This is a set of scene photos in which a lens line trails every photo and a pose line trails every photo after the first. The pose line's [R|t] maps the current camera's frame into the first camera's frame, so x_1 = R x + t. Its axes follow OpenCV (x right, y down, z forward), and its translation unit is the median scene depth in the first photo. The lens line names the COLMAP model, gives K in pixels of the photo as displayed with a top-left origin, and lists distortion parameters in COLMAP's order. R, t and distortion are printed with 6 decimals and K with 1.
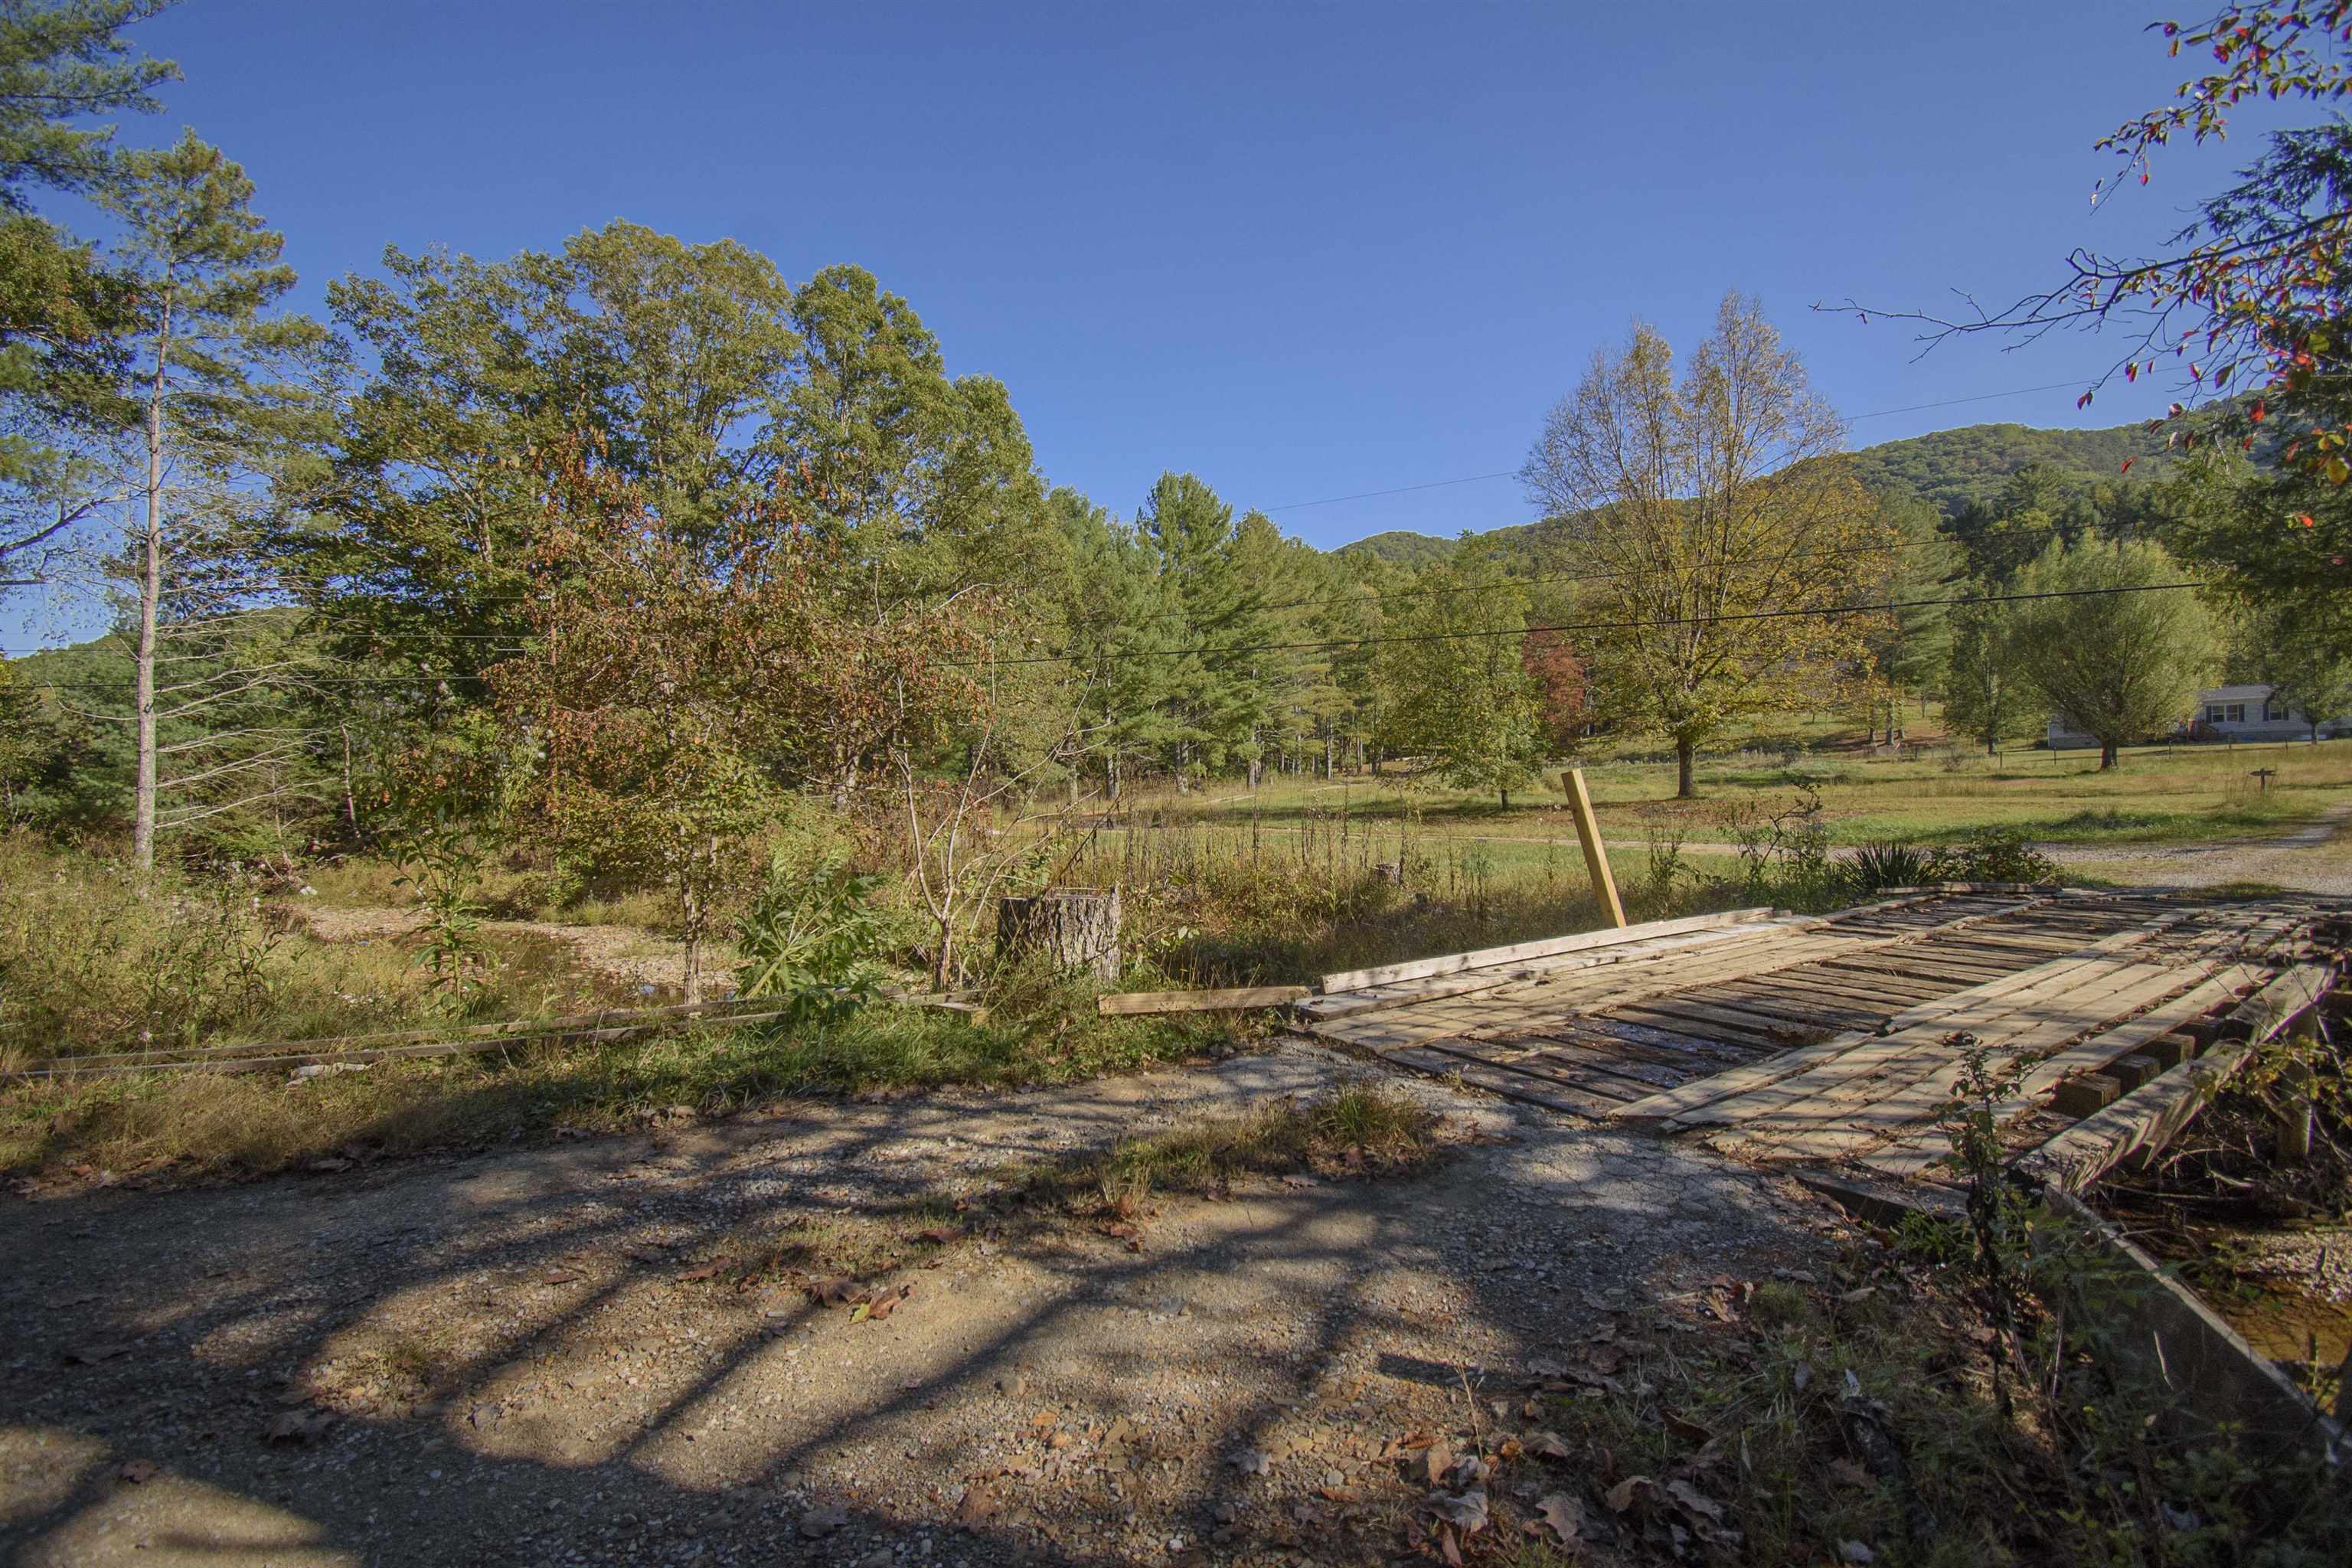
lens RADIAL K [[1039.9, 0, 1176.3], [0, 1039.9, 798.3], [0, 0, 1]] dist [0.000868, -0.000758]
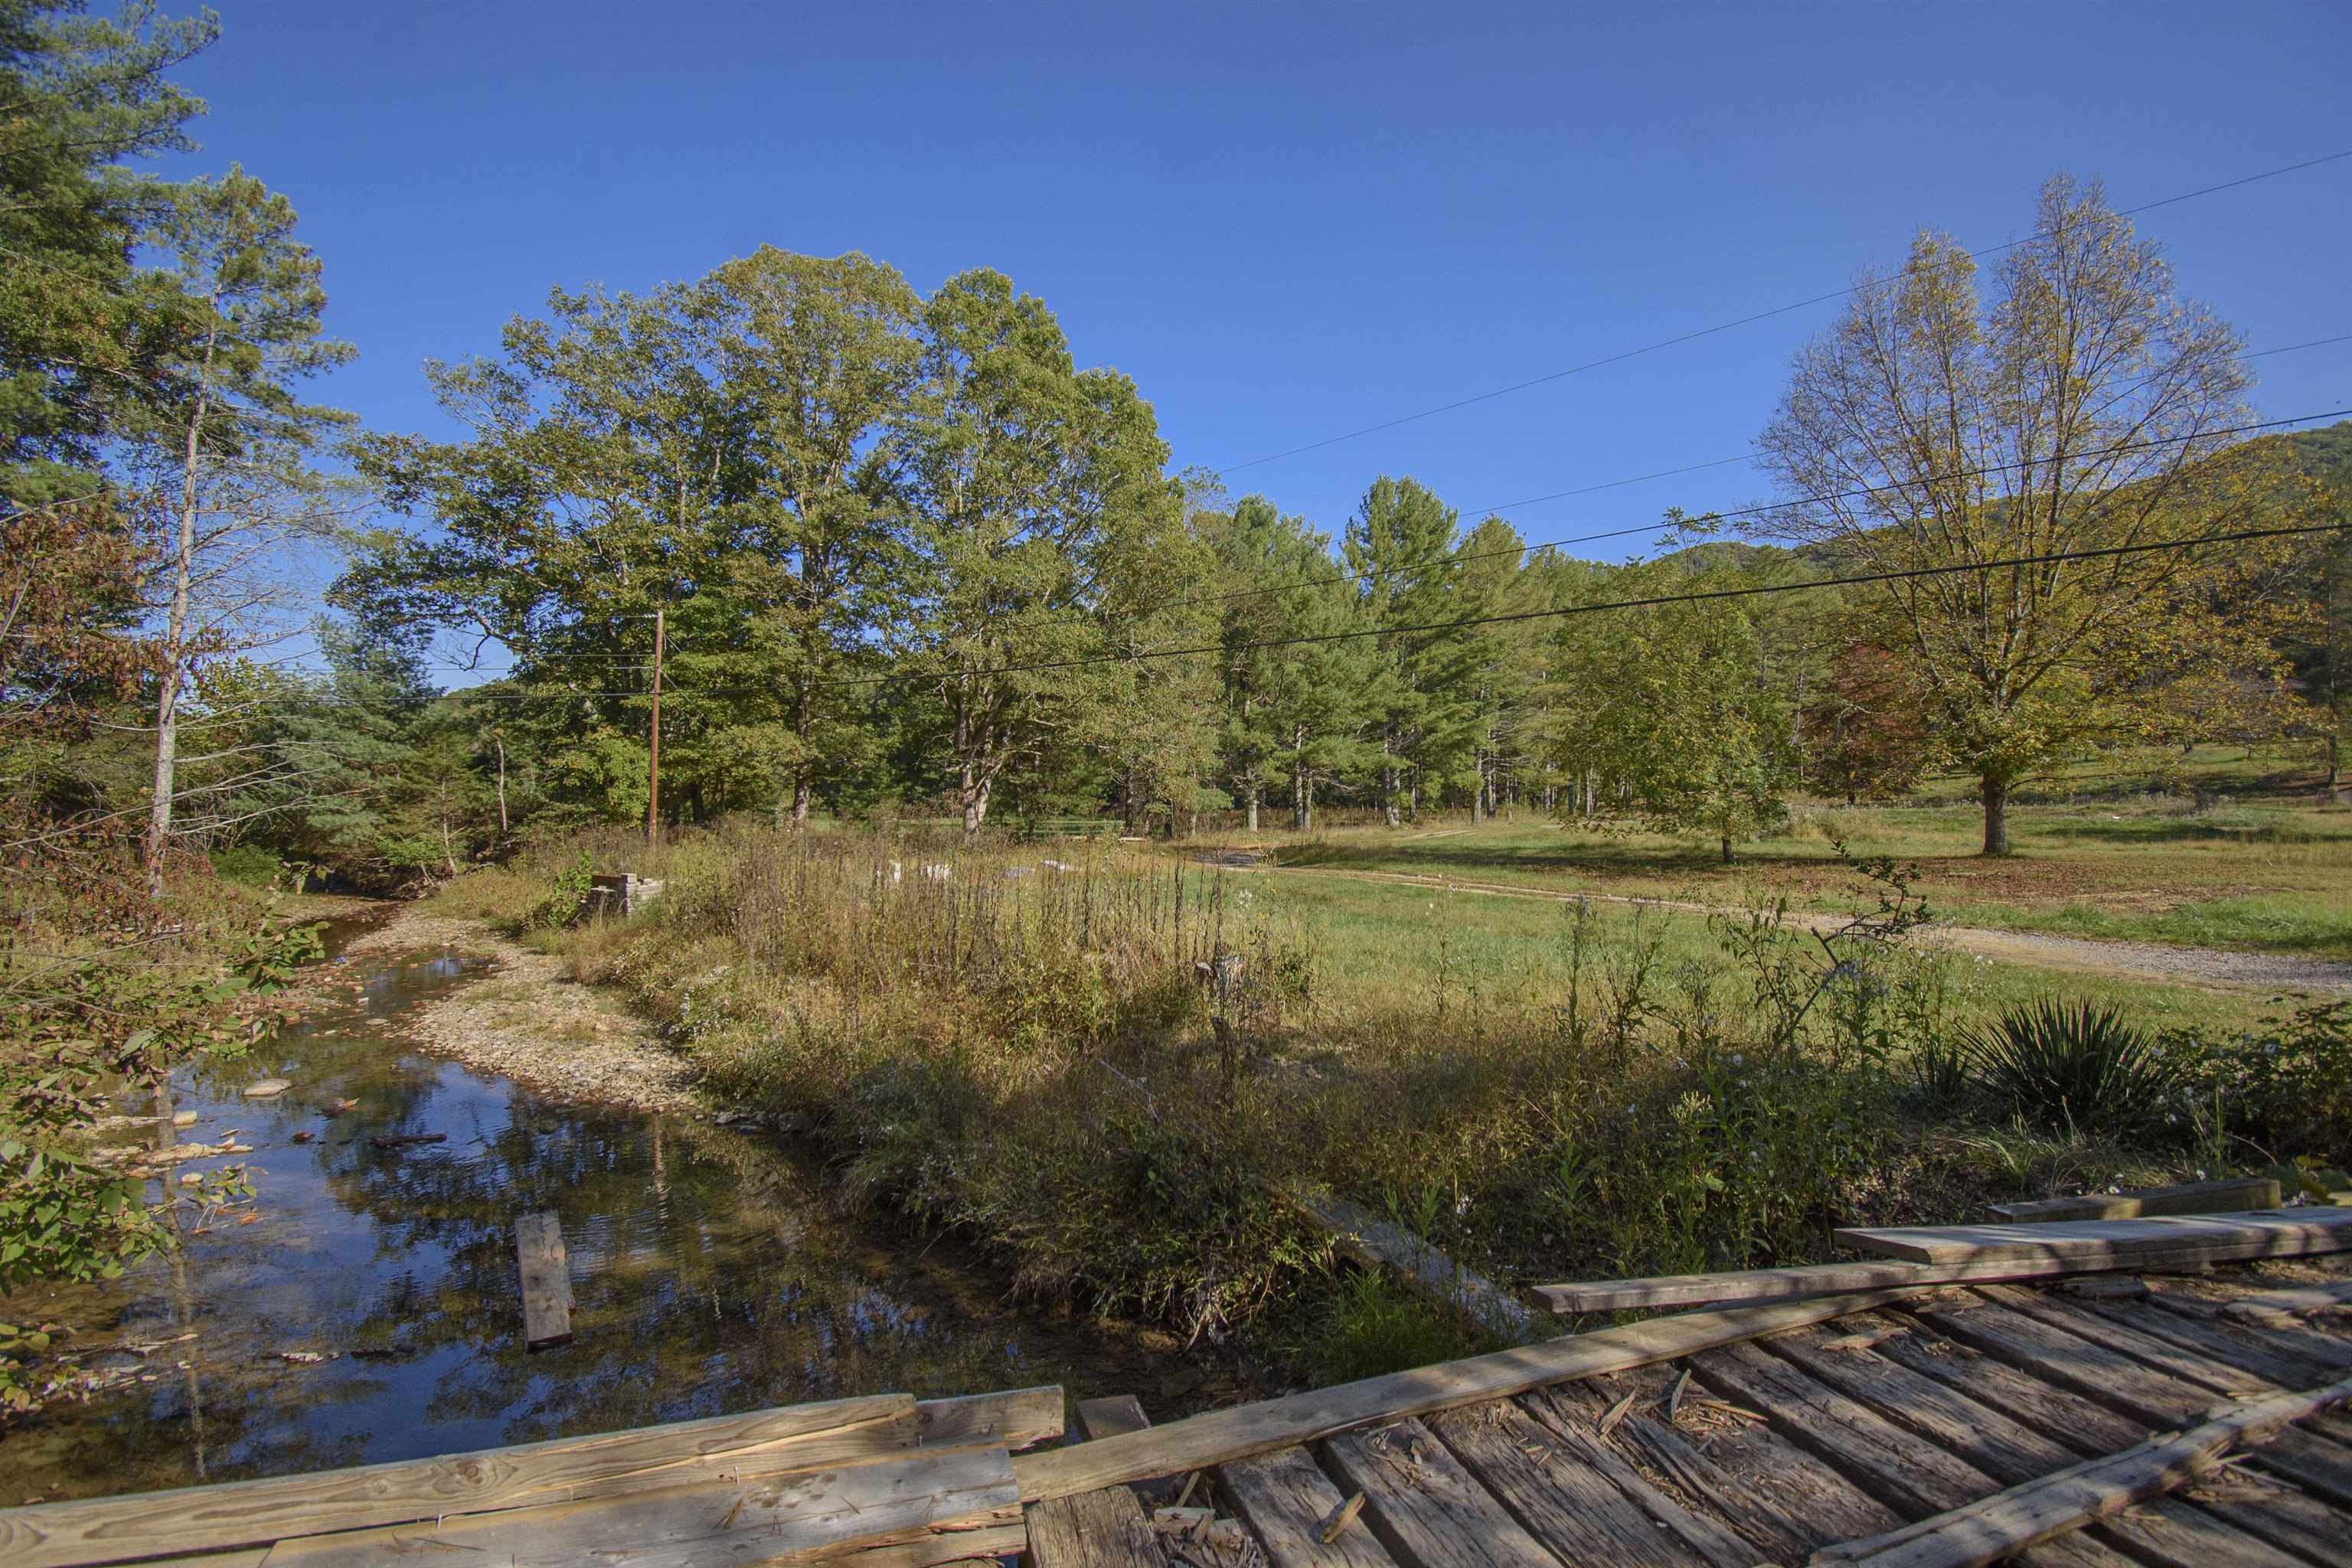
lens RADIAL K [[1055.9, 0, 1168.1], [0, 1055.9, 791.1], [0, 0, 1]] dist [0.014126, -0.015576]
pose [[0.966023, 0.021429, -0.257565, 0.072912], [-0.029609, 0.999171, -0.027923, -0.004958], [0.256753, 0.034600, 0.965858, 0.074714]]
